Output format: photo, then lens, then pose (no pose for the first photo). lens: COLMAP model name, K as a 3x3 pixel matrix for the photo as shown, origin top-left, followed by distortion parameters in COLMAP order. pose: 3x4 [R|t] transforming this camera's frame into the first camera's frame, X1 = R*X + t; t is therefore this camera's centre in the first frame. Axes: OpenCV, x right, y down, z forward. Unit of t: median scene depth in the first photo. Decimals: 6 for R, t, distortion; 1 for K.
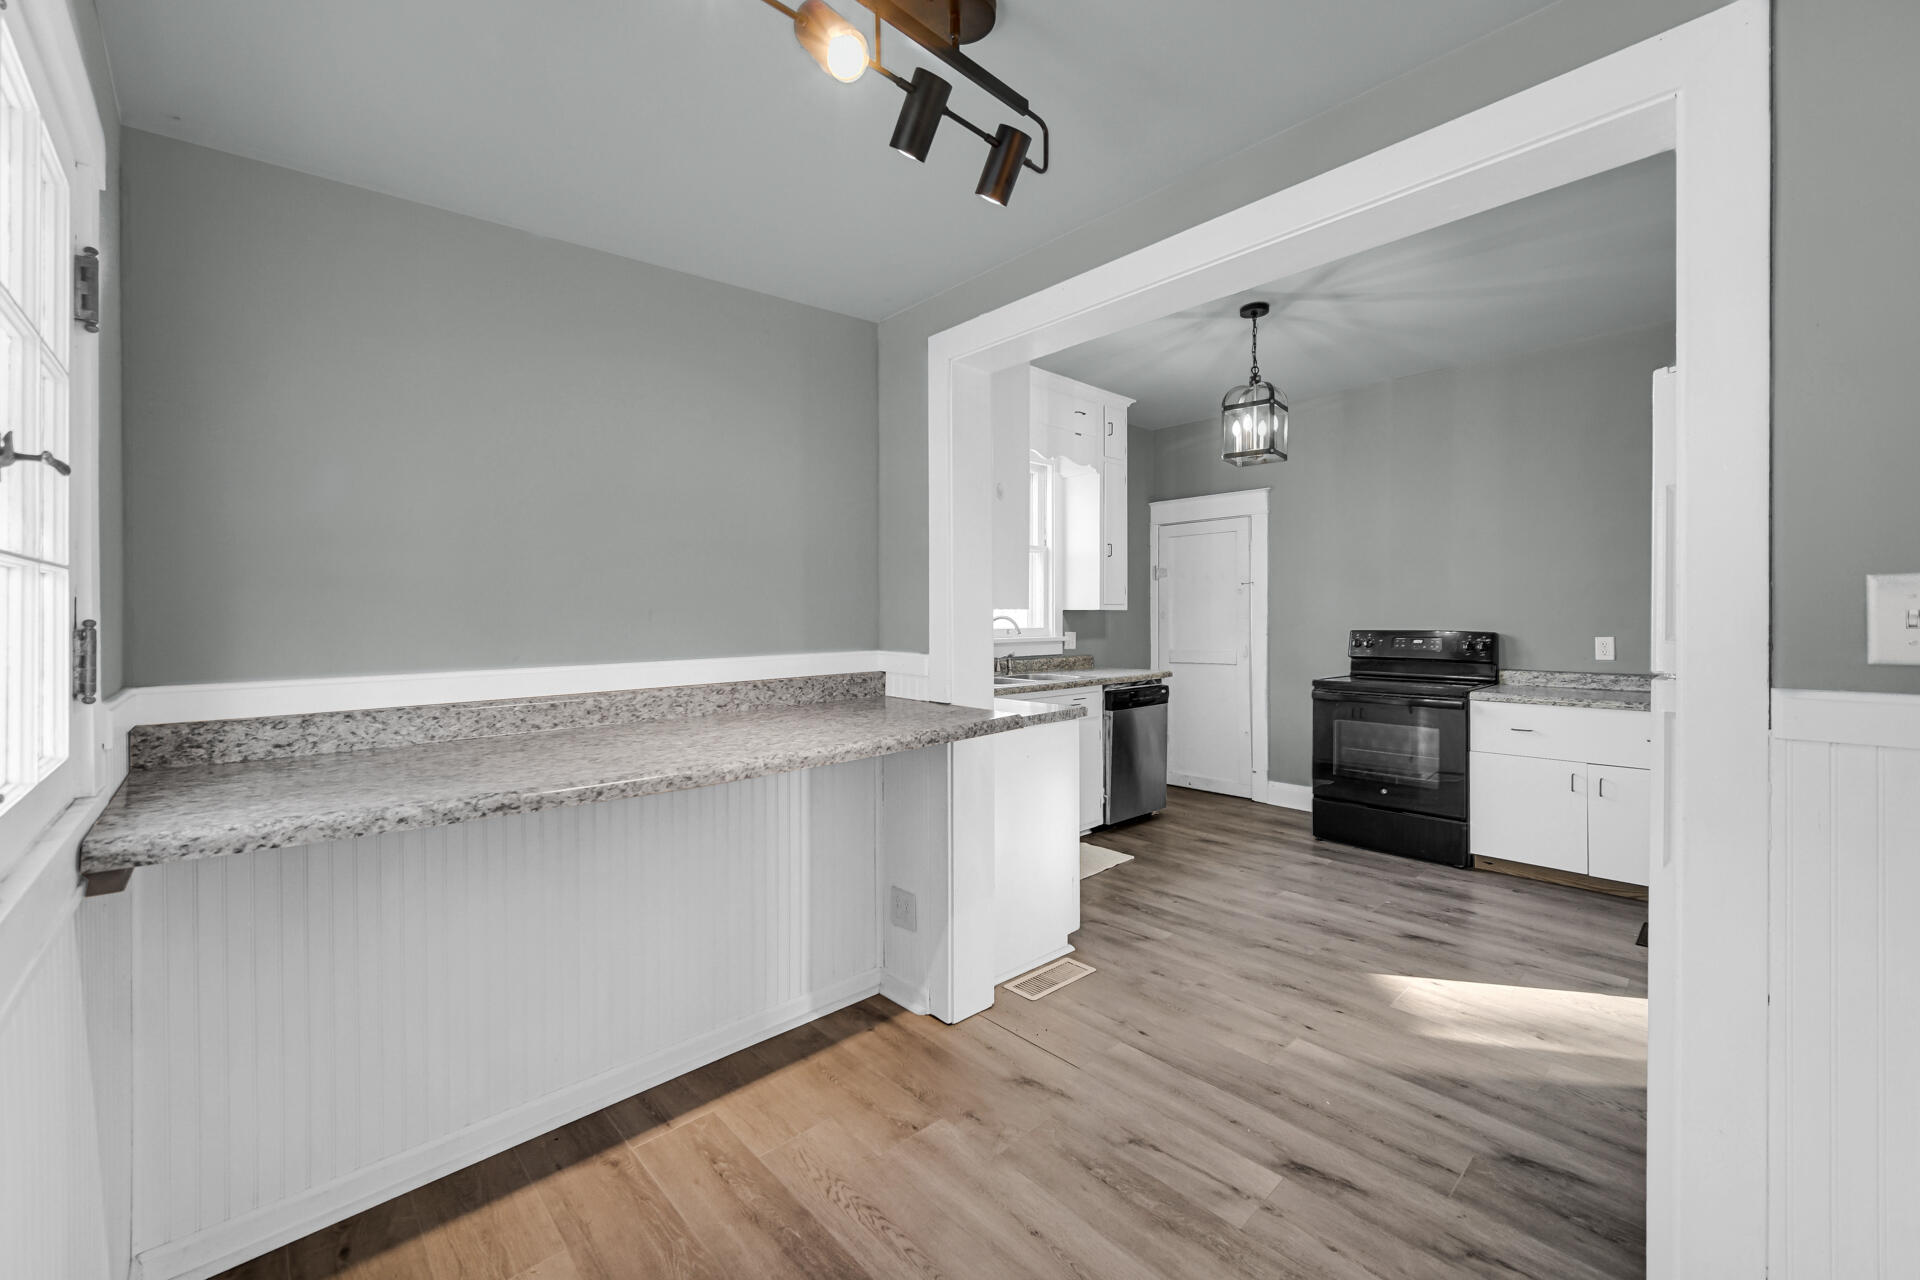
lens RADIAL K [[762.6, 0, 954.6], [0, 762.6, 616.5], [0, 0, 1]] dist [-0.003165, 0.000605]
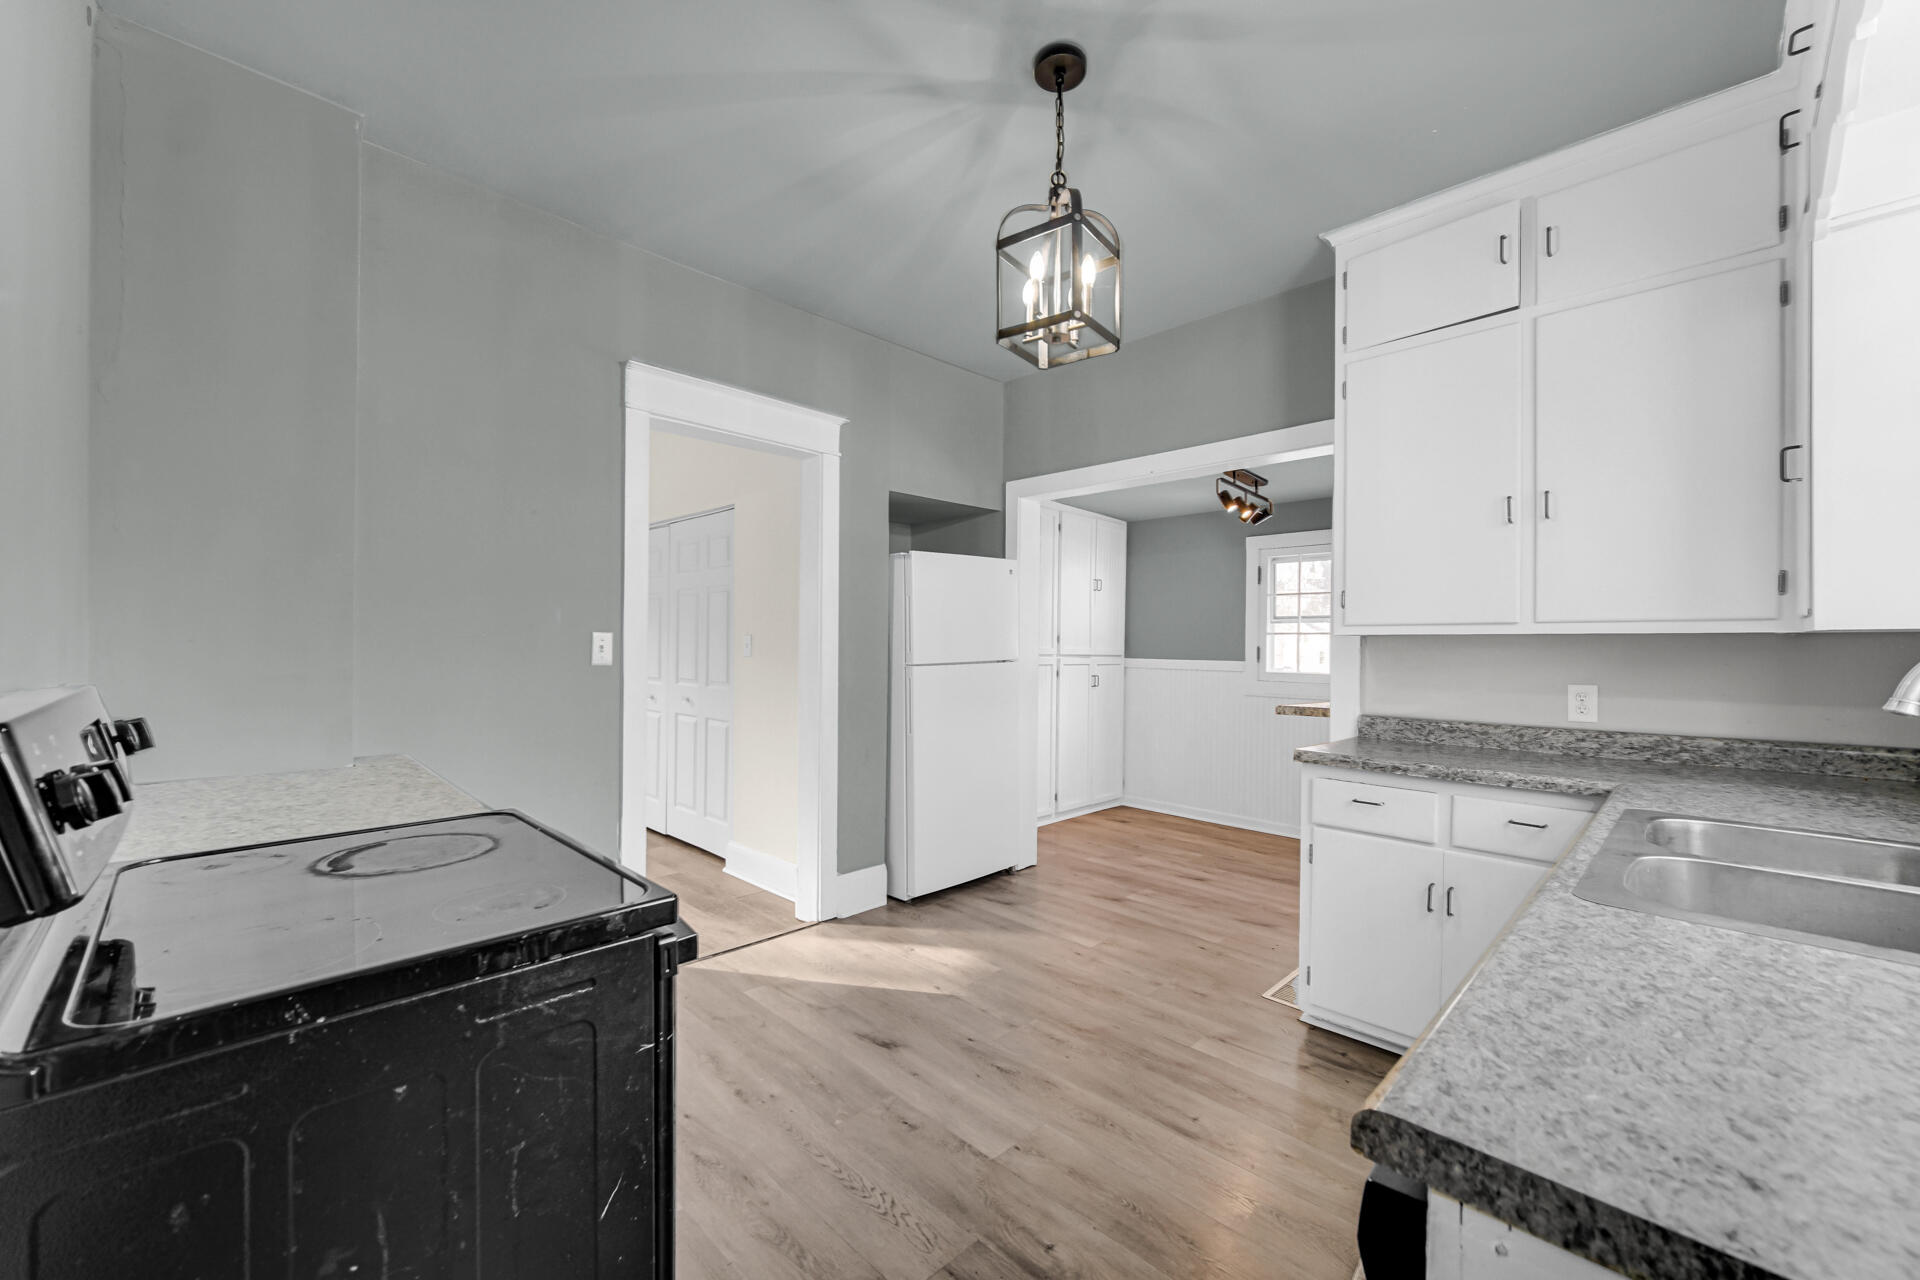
lens RADIAL K [[762.6, 0, 960.5], [0, 762.6, 642.5], [0, 0, 1]] dist [-0.003165, 0.000605]
pose [[-0.999205, -0.008108, -0.039043, 0.444964], [-0.008112, 0.999967, -0.000077, 0.003177], [0.039042, 0.000240, -0.999238, 1.416549]]
